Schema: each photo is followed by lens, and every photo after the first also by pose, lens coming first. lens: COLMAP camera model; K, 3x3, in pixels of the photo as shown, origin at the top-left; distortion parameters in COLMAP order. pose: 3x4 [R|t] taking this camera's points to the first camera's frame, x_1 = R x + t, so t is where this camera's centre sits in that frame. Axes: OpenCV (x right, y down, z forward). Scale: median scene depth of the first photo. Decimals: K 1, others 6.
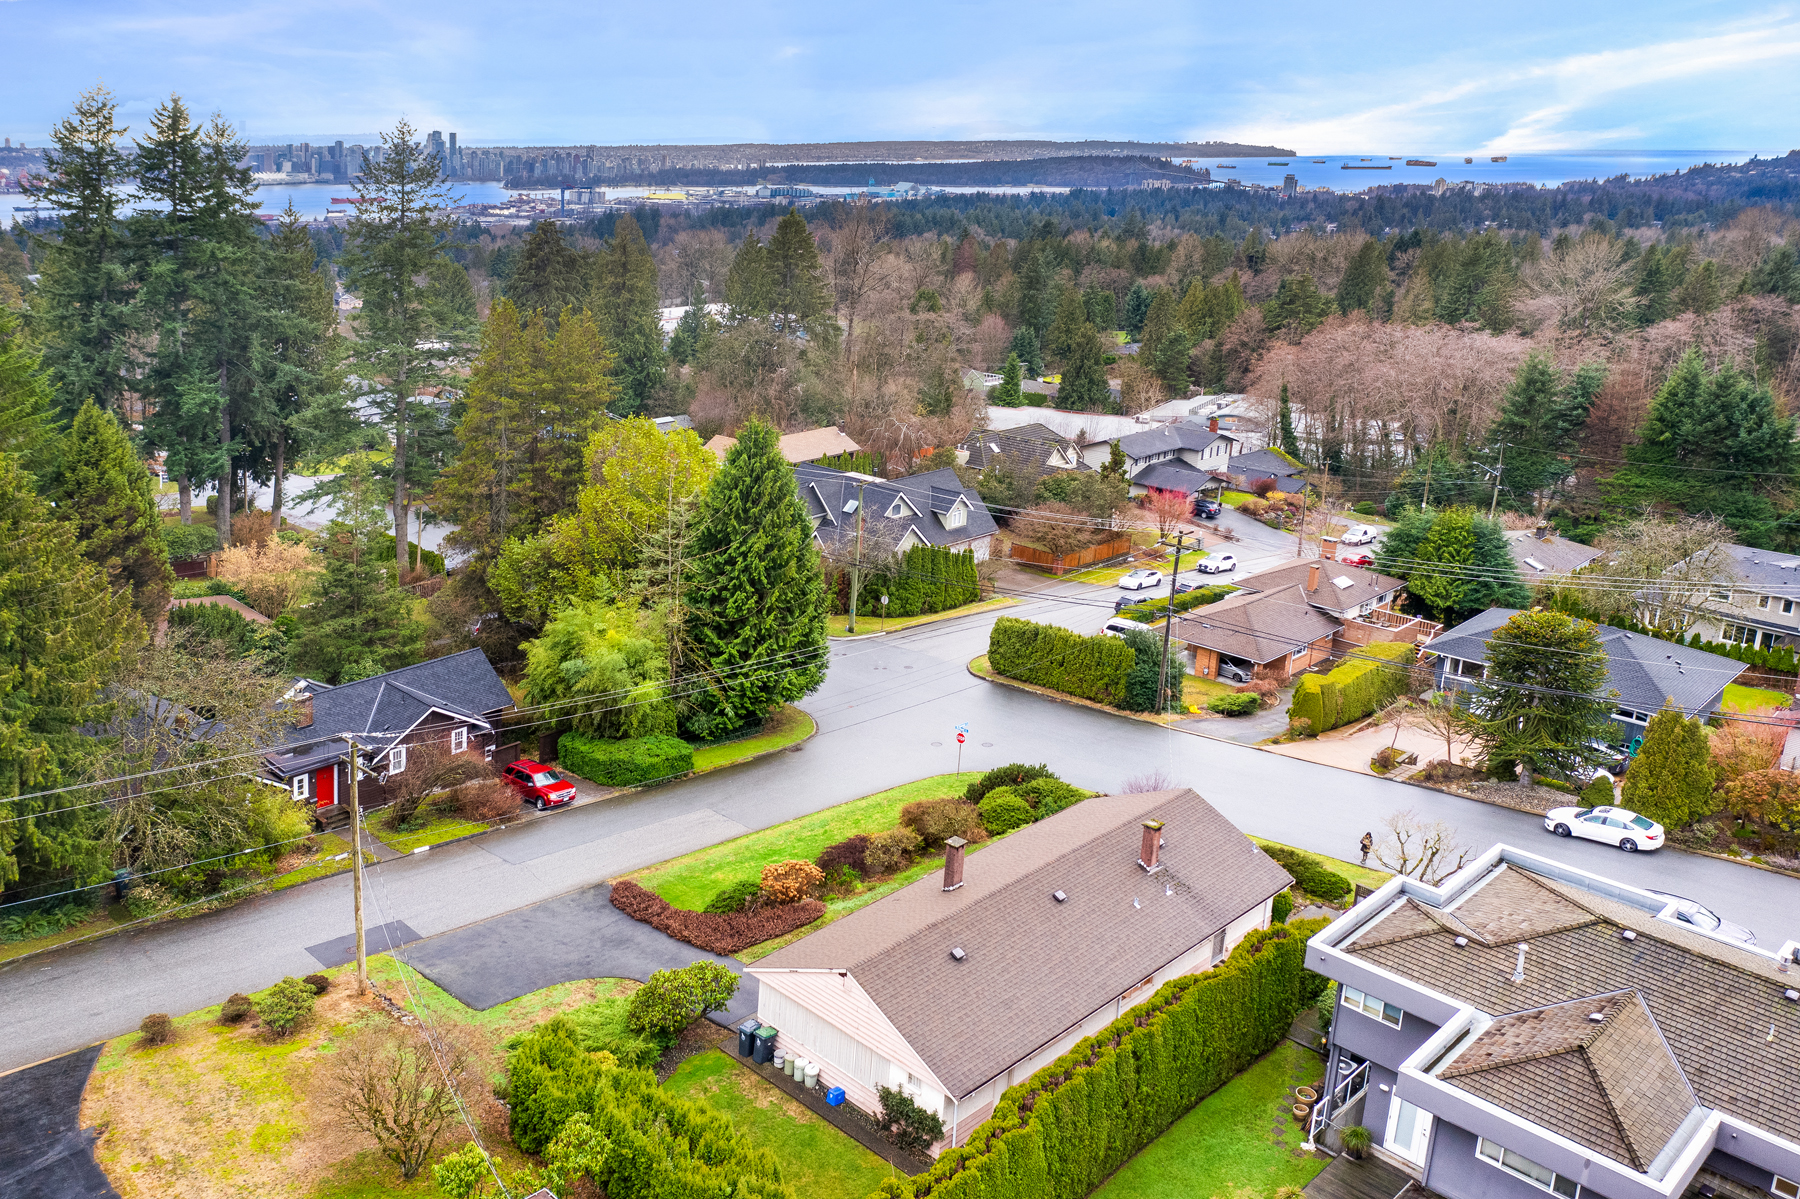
lens RADIAL K [[1439.2, 0, 905.5], [0, 1439.2, 408.1], [0, 0, 1]] dist [-0.009894, 0.001631]
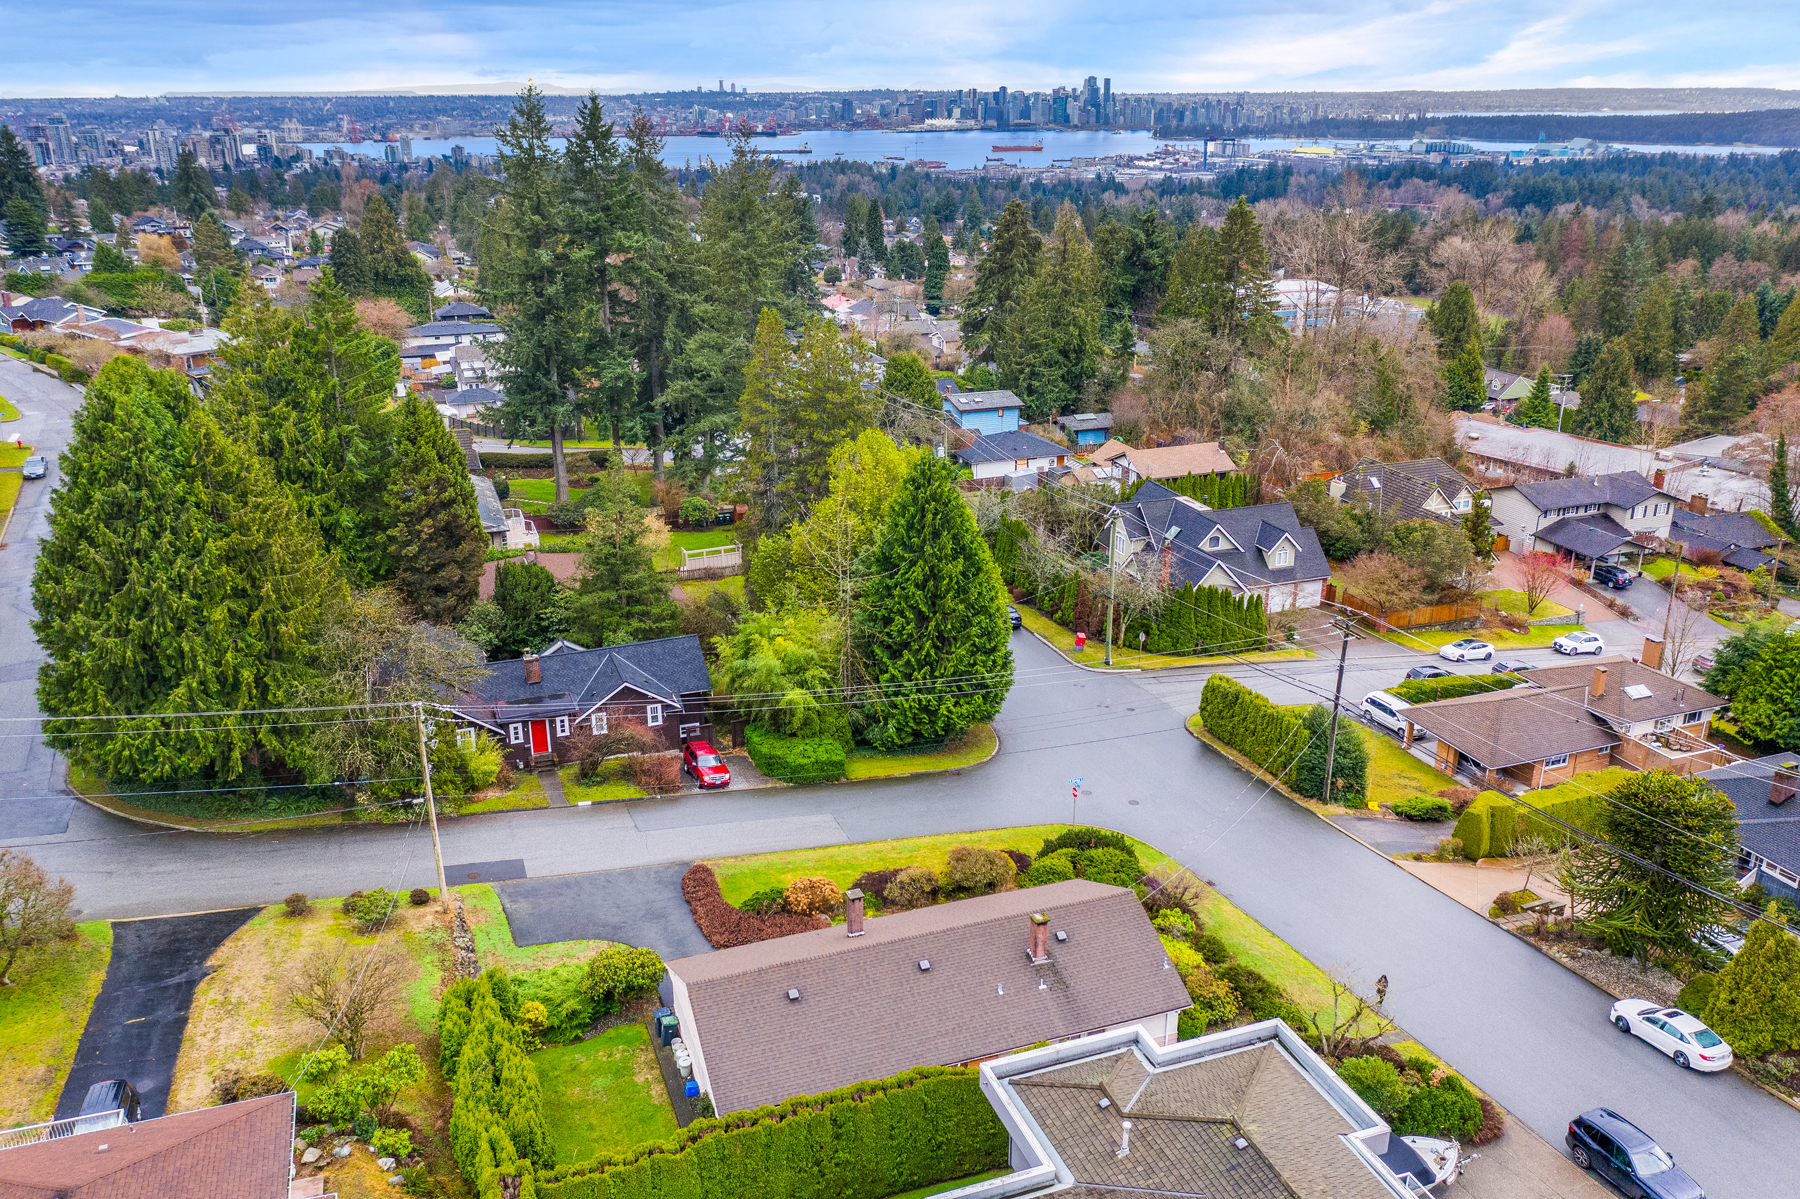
lens RADIAL K [[1485.7, 0, 900.0], [0, 1485.7, 599.5], [0, 0, 1]] dist [-0.011759, -0.001573]
pose [[0.908439, 0.126991, -0.398260, 0.281039], [-0.066158, 0.984408, 0.162985, -0.052867], [0.412748, -0.121714, 0.902676, 0.037582]]
